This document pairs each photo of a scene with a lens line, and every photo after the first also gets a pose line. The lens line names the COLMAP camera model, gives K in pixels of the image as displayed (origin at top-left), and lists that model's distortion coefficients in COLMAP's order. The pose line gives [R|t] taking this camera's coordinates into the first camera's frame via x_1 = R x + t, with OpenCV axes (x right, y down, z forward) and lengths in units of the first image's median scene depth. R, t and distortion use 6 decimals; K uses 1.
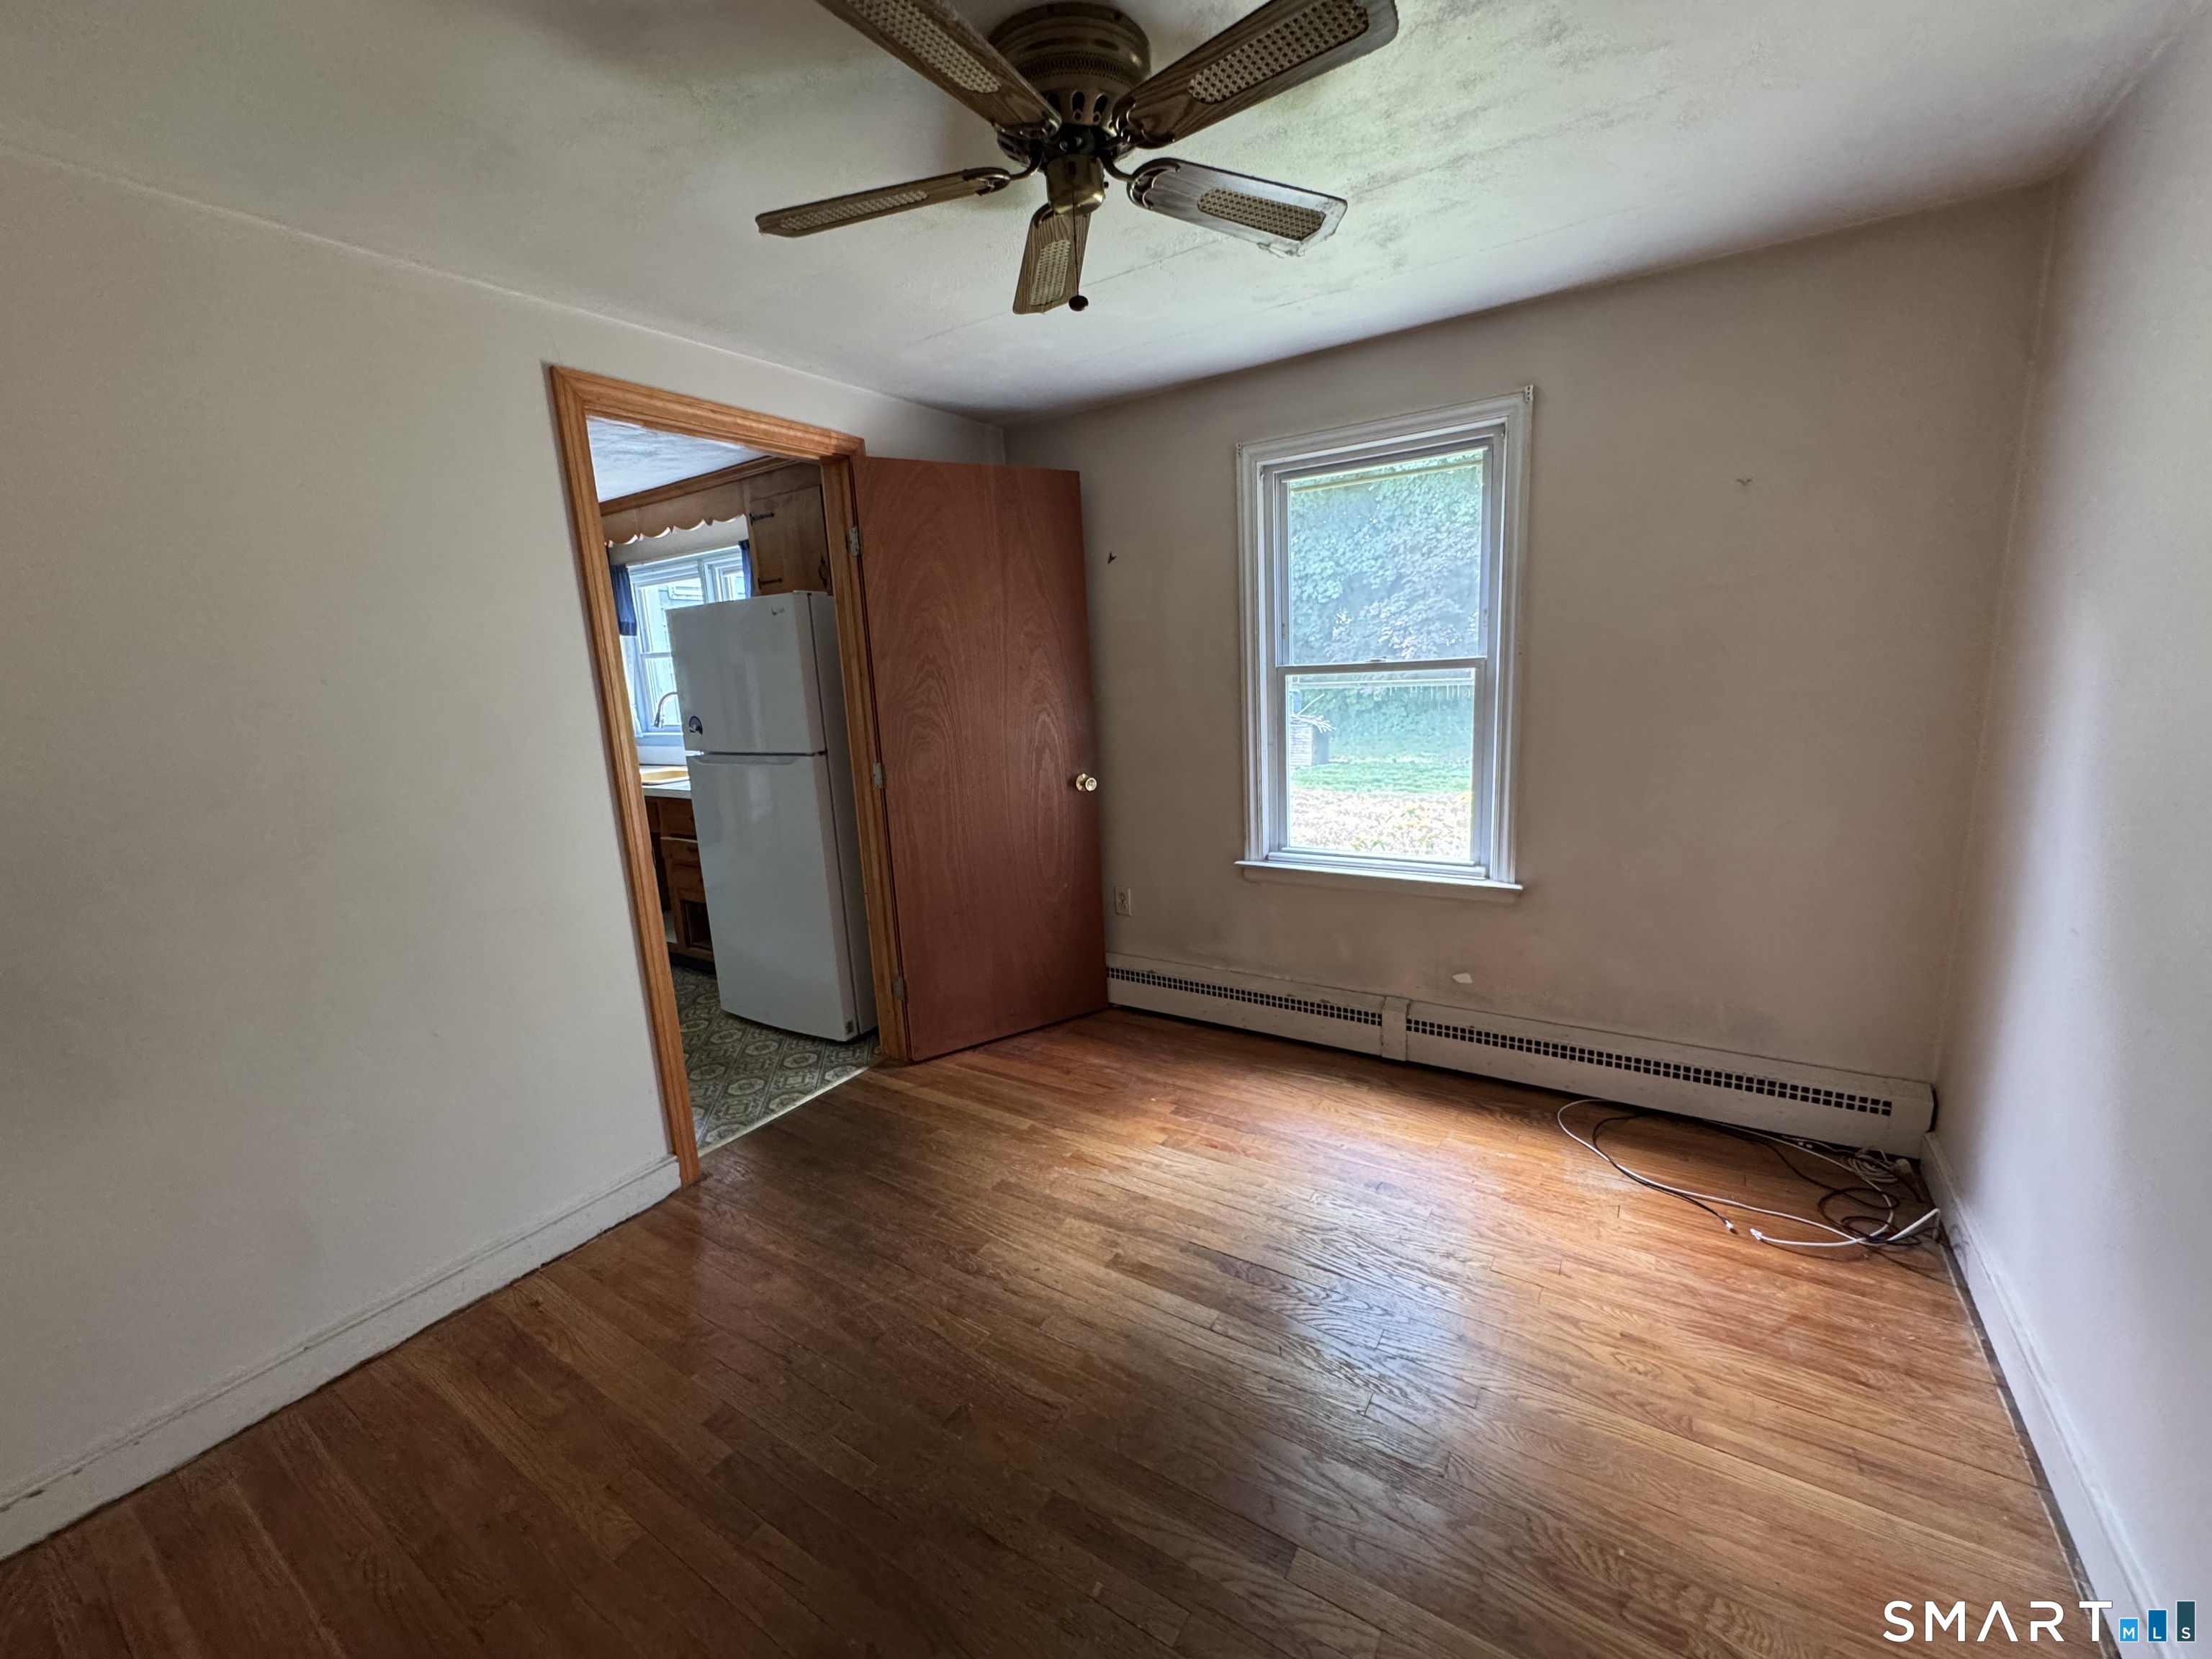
lens RADIAL K [[879.8, 0, 1106.0], [0, 879.8, 829.5], [0, 0, 1]] dist [-0.012124, 0.002393]
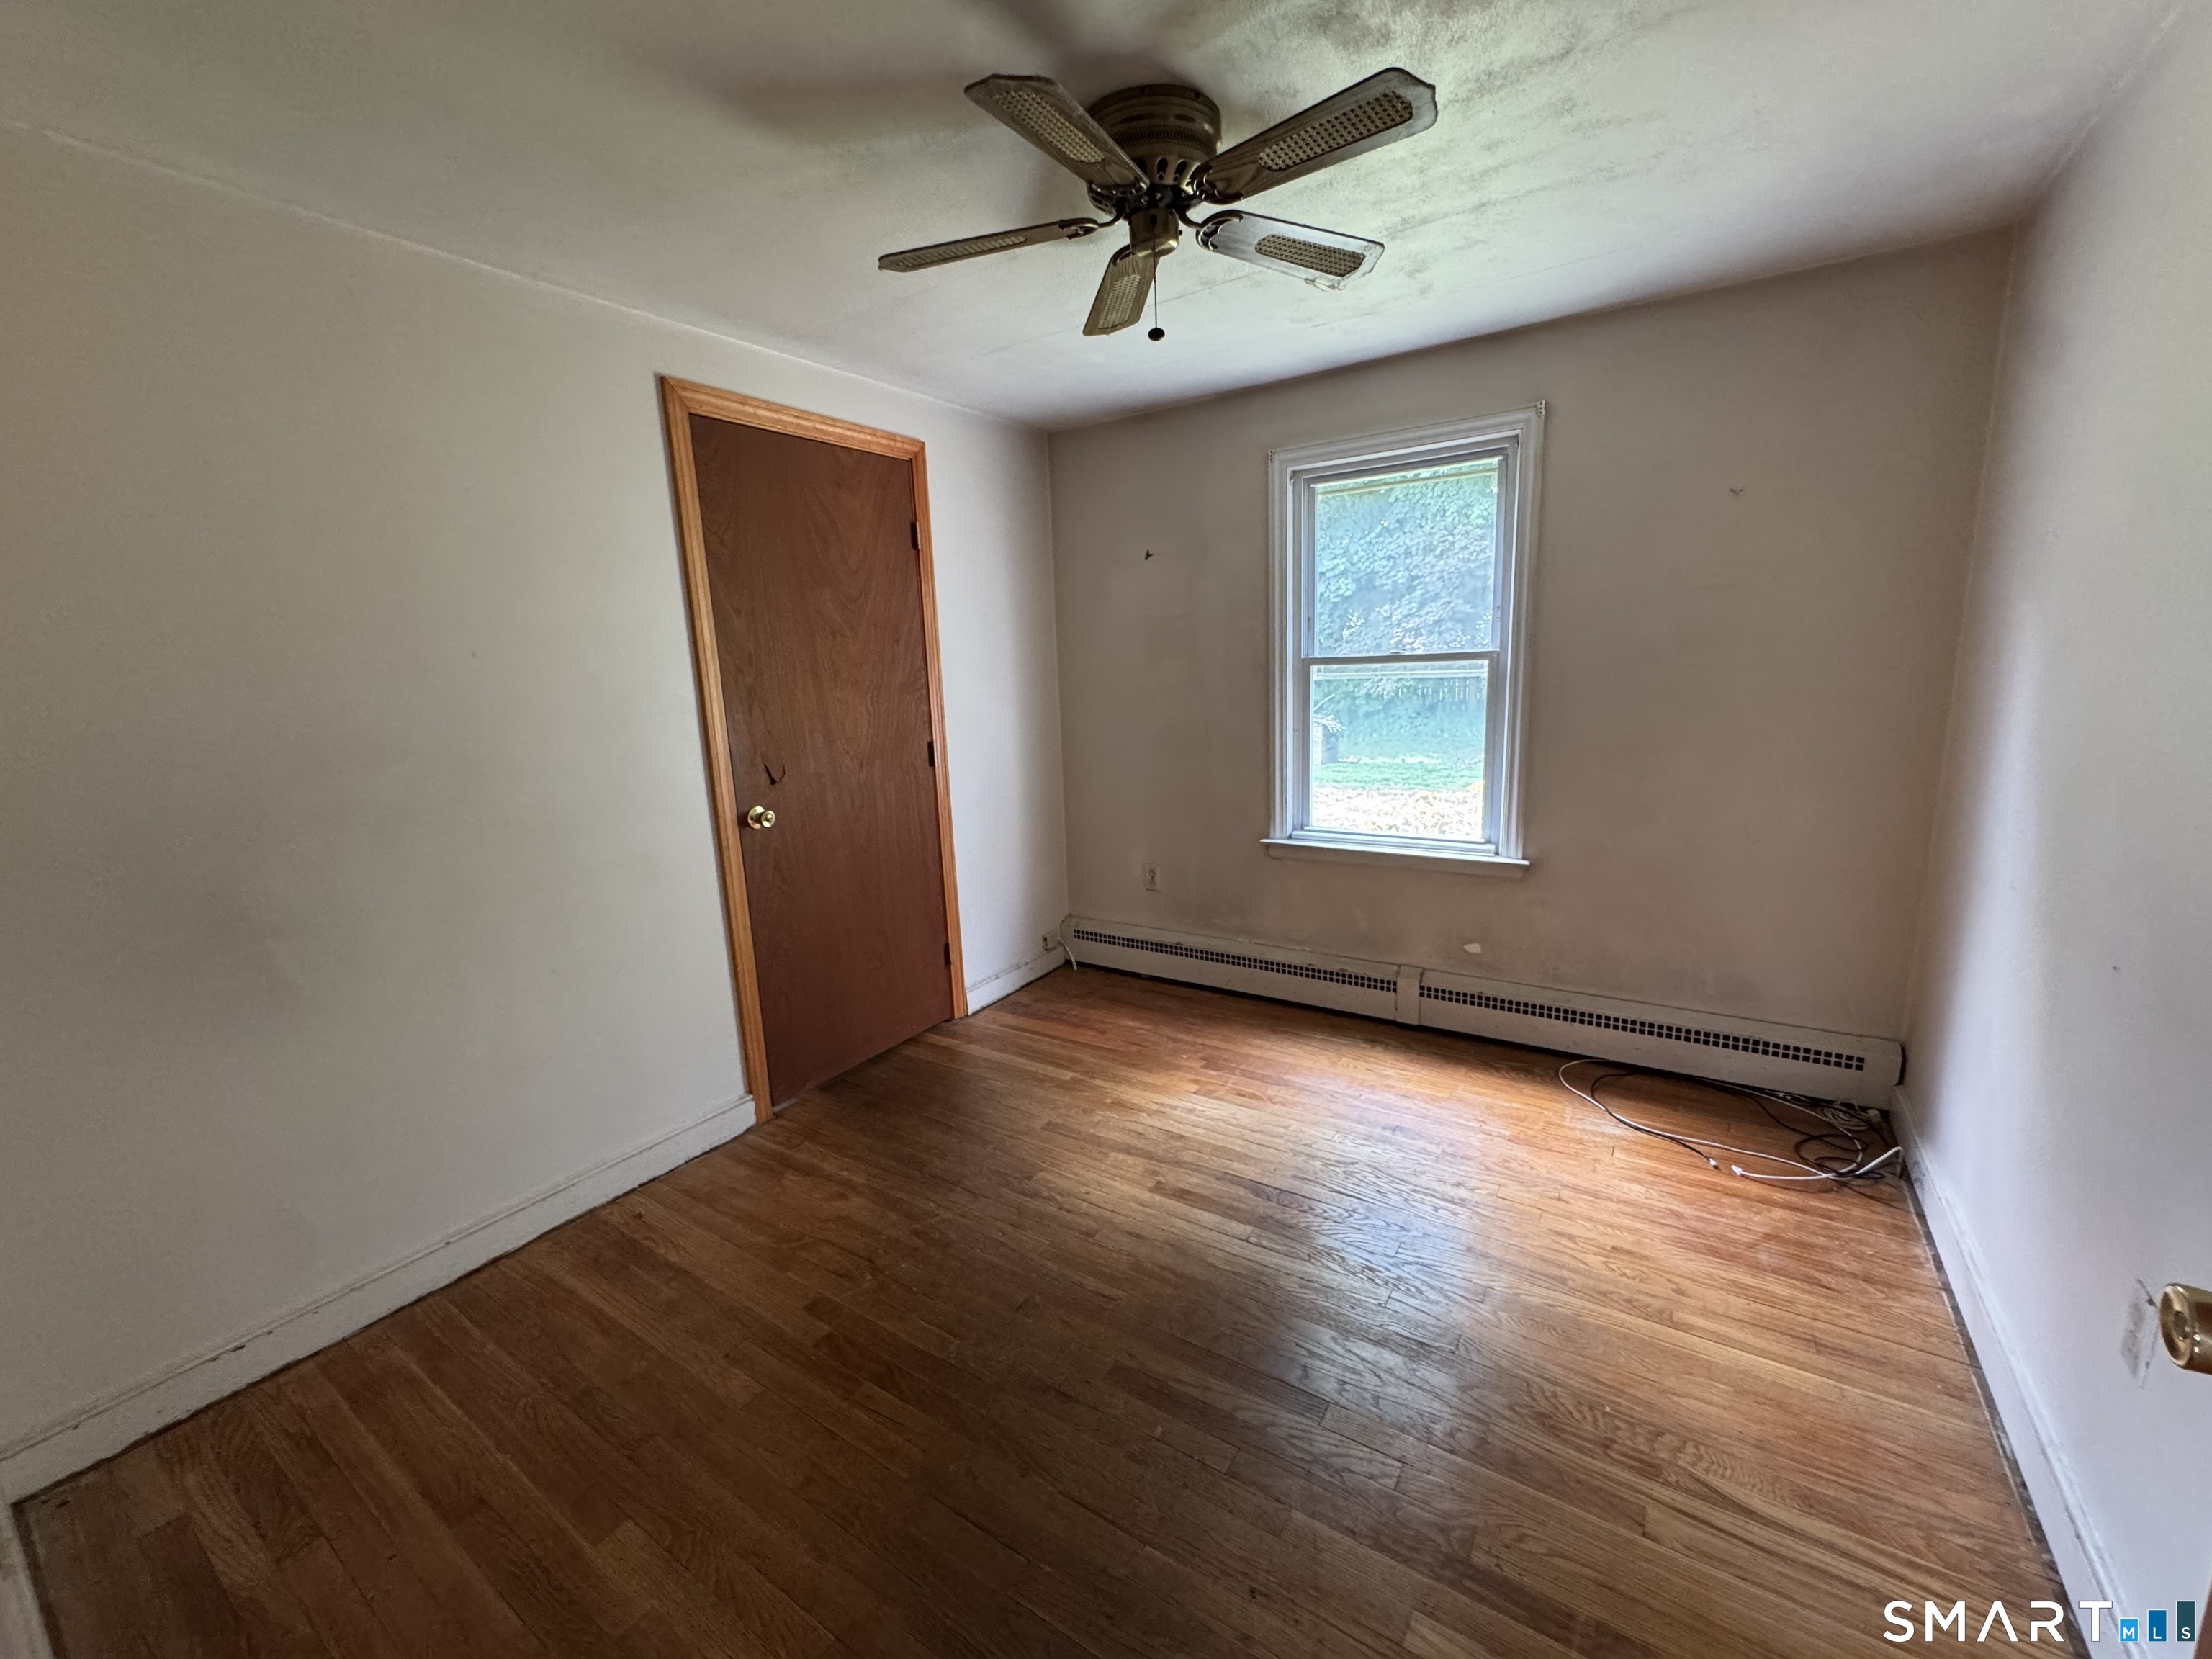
lens RADIAL K [[879.8, 0, 1106.0], [0, 879.8, 829.5], [0, 0, 1]] dist [-0.012124, 0.002393]
pose [[0.999895, 0.012944, -0.006530, -0.058457], [-0.012943, 0.999916, 0.000309, 0.043898], [0.006533, -0.000224, 0.999979, -0.122493]]
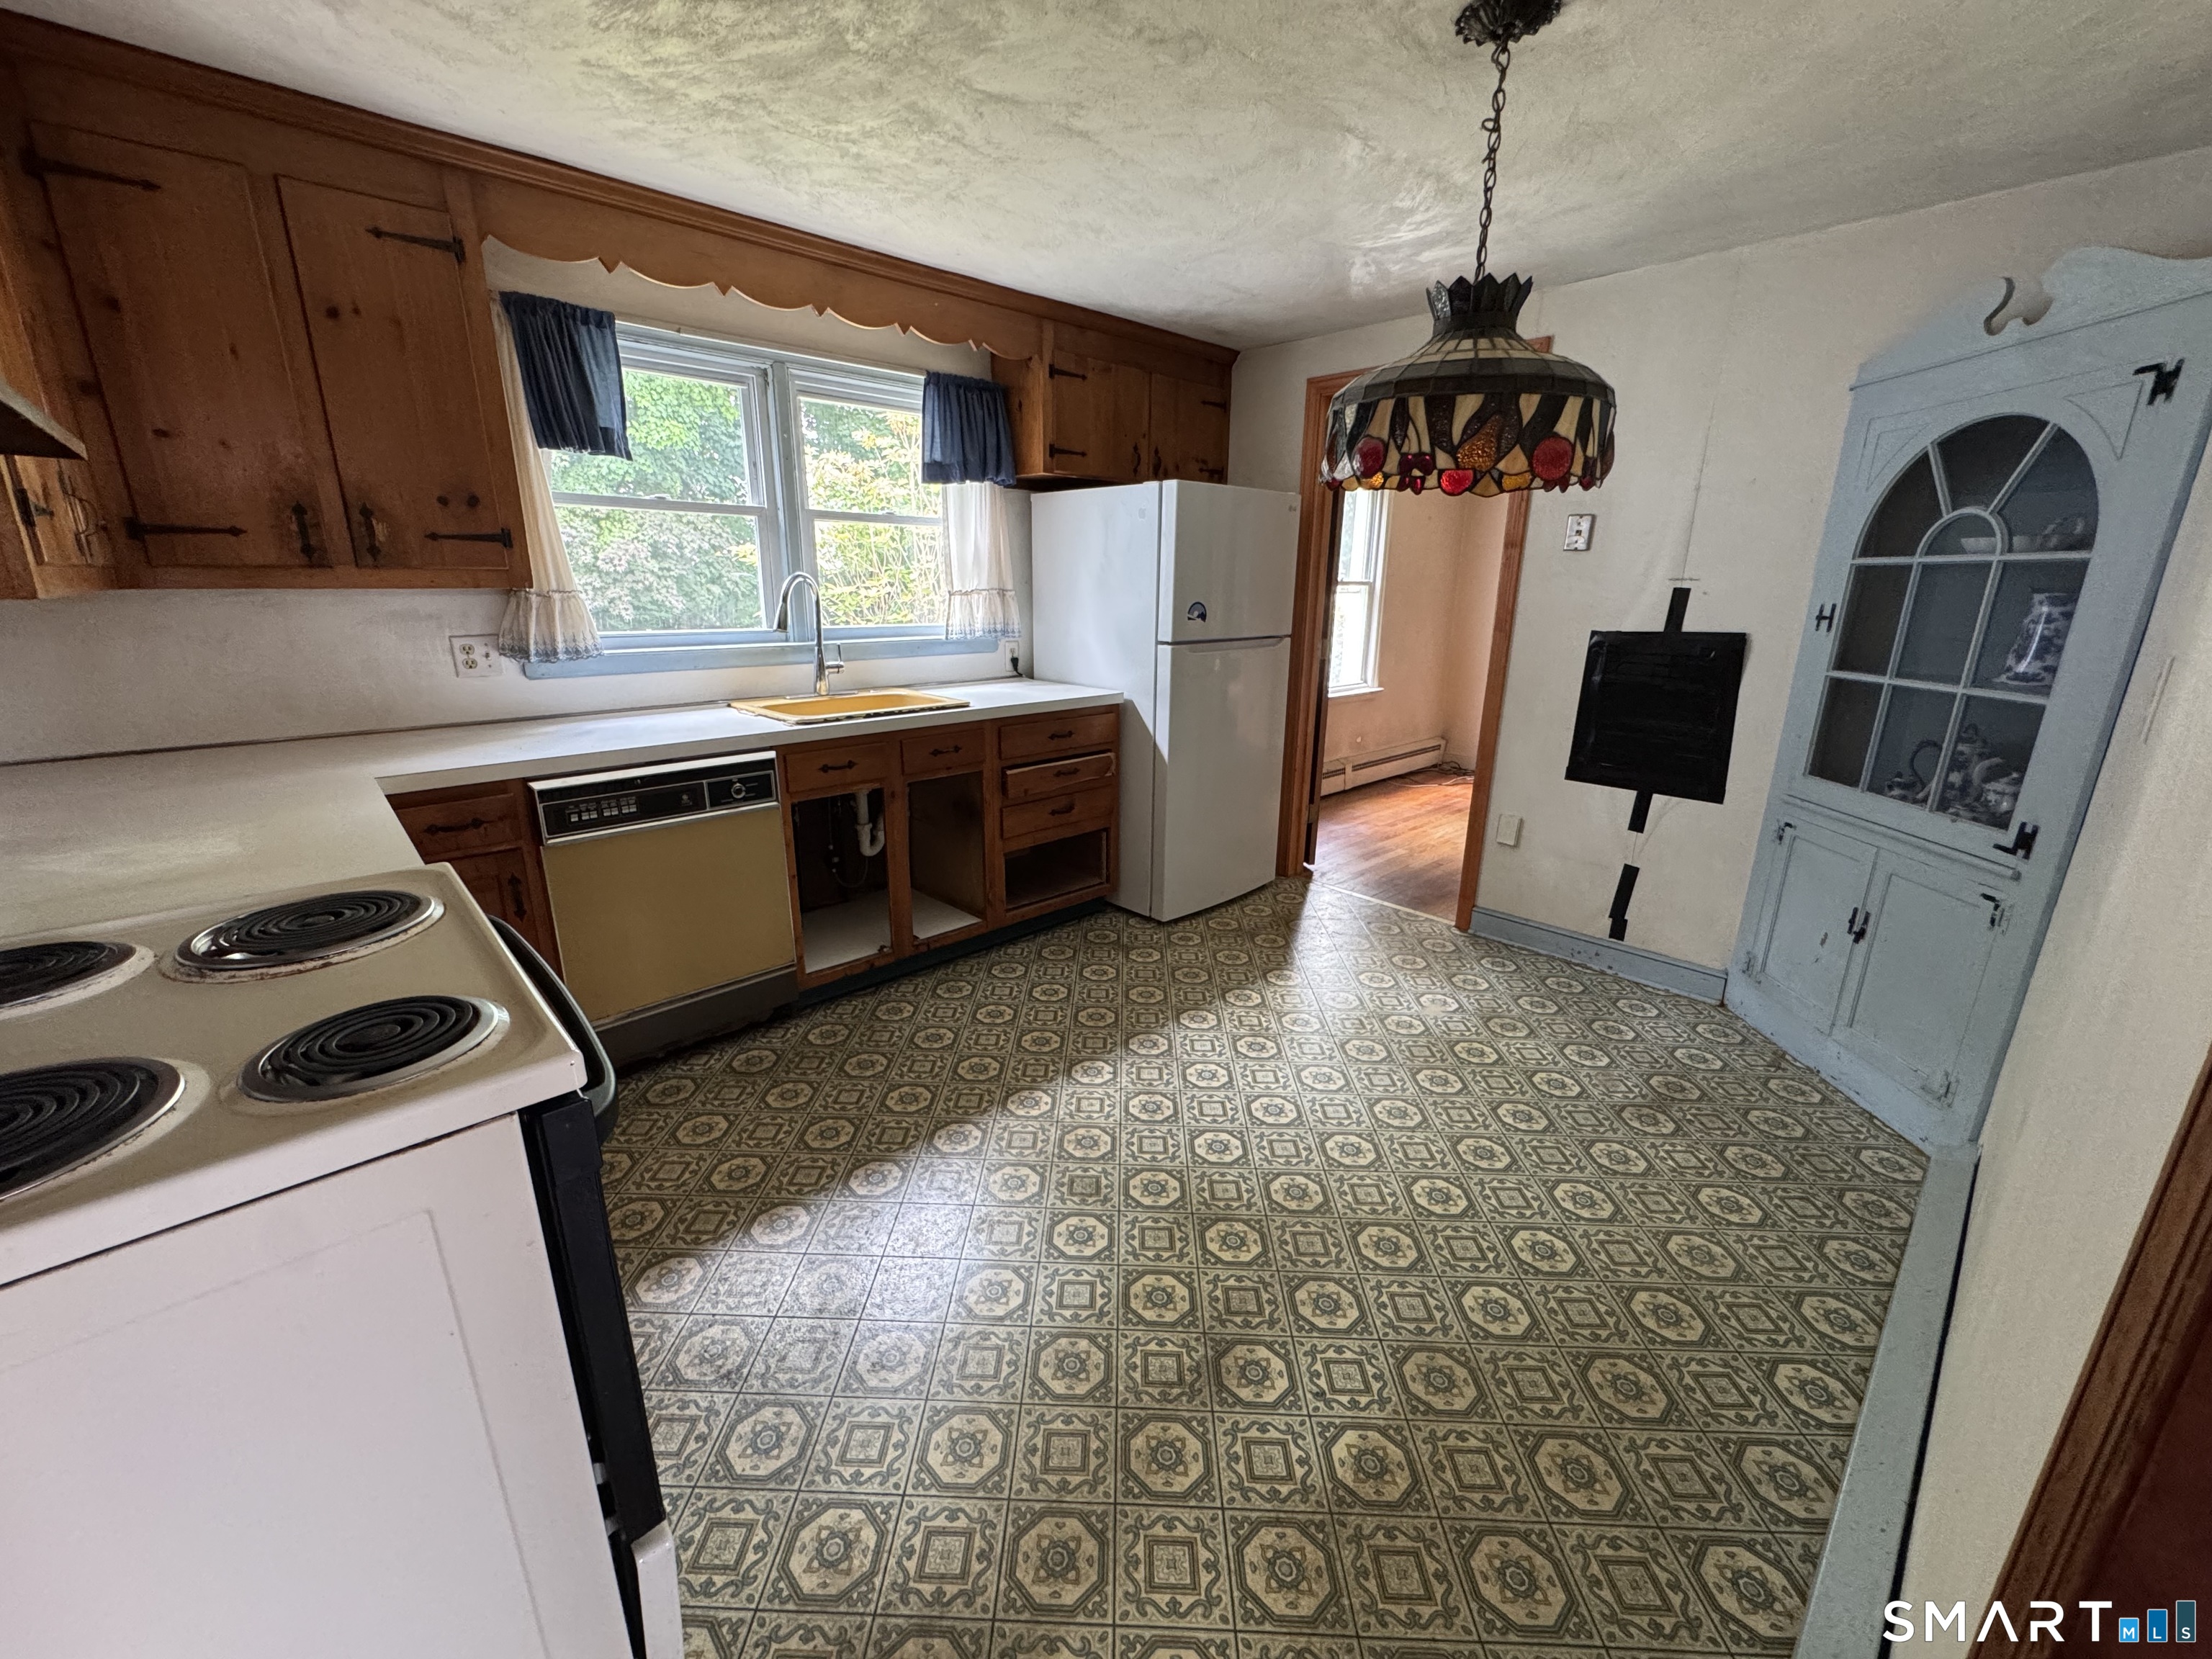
lens RADIAL K [[879.8, 0, 1106.0], [0, 879.8, 829.5], [0, 0, 1]] dist [-0.012124, 0.002393]
pose [[0.238353, -0.215652, 0.946933, -2.604506], [0.159801, 0.970454, 0.180785, -0.141740], [-0.957941, 0.108230, 0.265772, 1.568623]]
